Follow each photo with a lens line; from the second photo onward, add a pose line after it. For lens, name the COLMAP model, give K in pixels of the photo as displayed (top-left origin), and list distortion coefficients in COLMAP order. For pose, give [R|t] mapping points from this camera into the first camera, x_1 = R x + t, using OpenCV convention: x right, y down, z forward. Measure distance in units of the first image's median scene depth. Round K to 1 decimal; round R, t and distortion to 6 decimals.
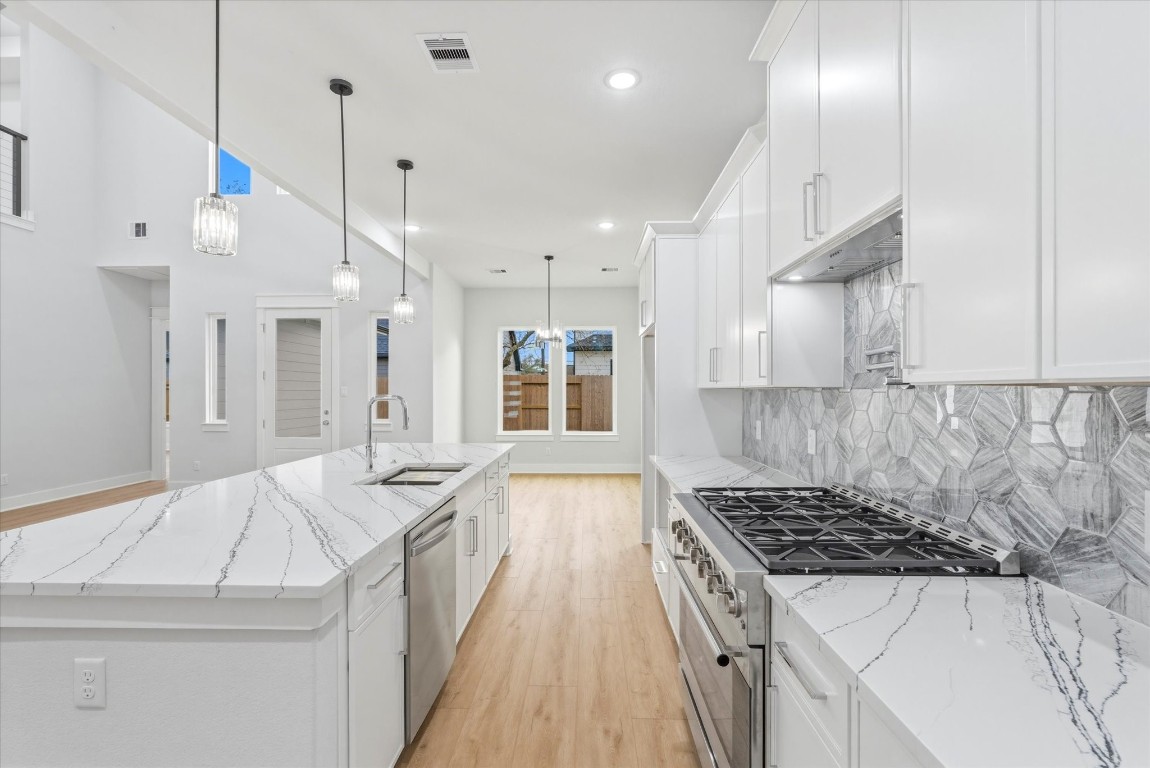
lens RADIAL K [[509.1, 0, 581.8], [0, 509.1, 385.7], [0, 0, 1]] dist [0.004056, 0.001566]
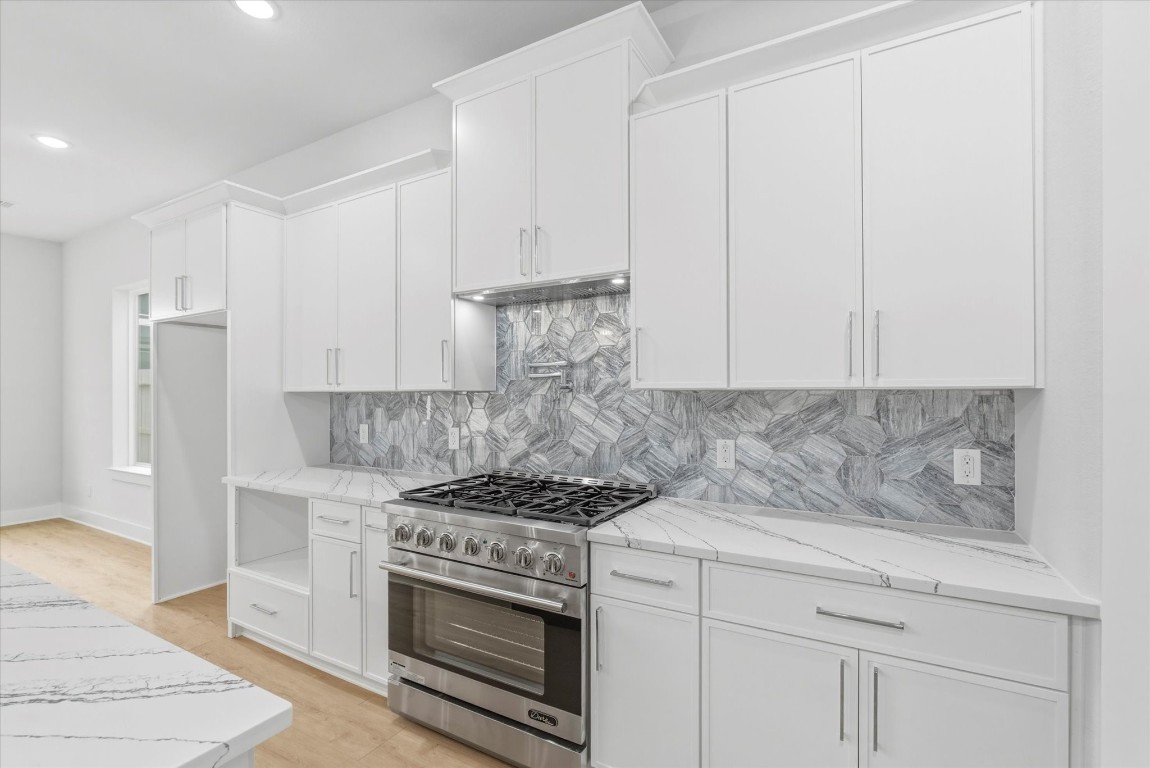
lens RADIAL K [[509.1, 0, 586.0], [0, 509.1, 391.6], [0, 0, 1]] dist [0.004056, 0.001566]
pose [[0.484953, 0.004859, 0.874527, -0.602187], [-0.005494, 0.999982, -0.002509, 0.007946], [-0.874523, -0.003588, 0.484971, 0.267344]]
